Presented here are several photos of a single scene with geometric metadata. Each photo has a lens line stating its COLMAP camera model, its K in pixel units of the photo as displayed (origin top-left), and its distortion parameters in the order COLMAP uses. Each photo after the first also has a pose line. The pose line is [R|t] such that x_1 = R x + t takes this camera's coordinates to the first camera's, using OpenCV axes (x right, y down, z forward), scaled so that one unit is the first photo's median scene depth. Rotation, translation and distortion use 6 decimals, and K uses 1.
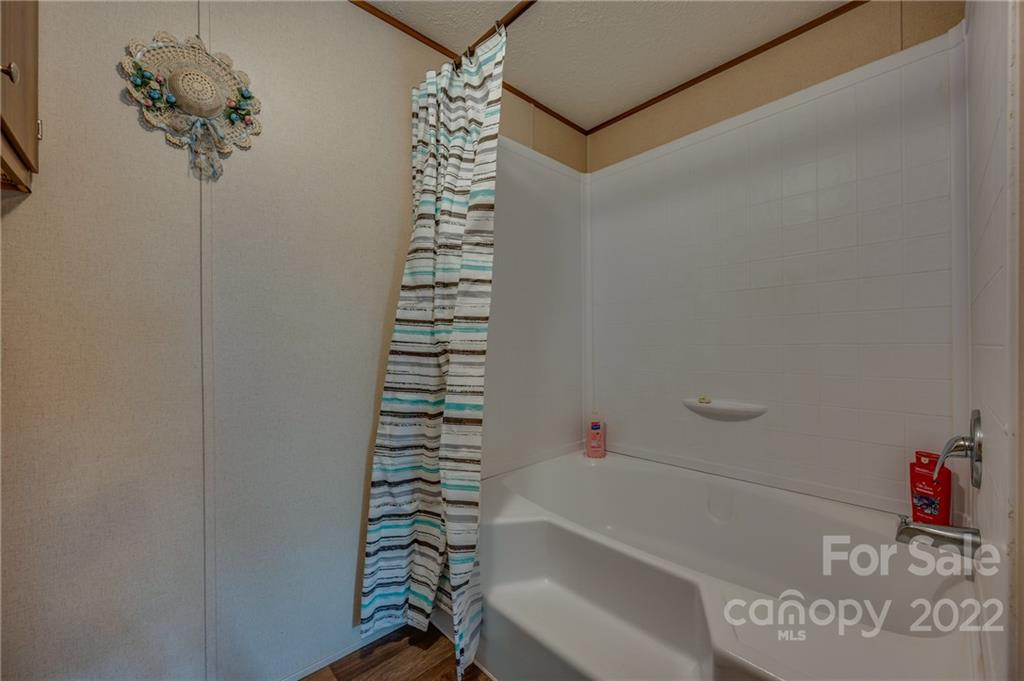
lens RADIAL K [[402.4, 0, 531.6], [0, 402.4, 346.9], [0, 0, 1]] dist [-0.011487, -0.000051]
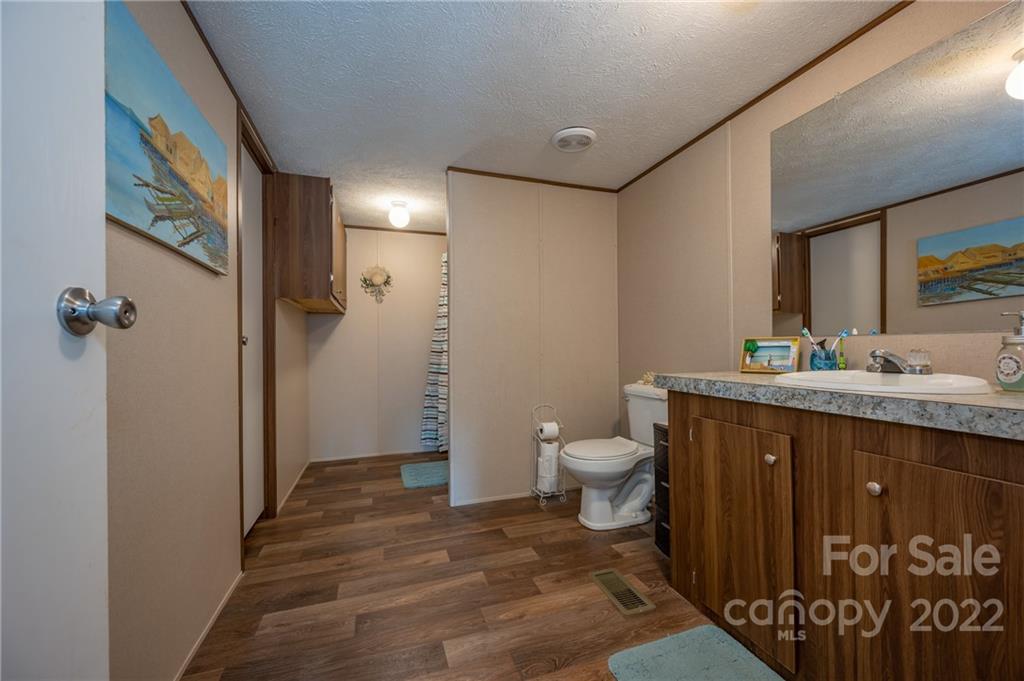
lens RADIAL K [[398.5, 0, 512.3], [0, 398.5, 345.8], [0, 0, 1]] dist [-0.000692, -0.000315]
pose [[0.905598, -0.010700, -0.424002, 1.689042], [0.008189, 0.999936, -0.007744, -0.004490], [0.424058, 0.003541, 0.905628, -1.647662]]
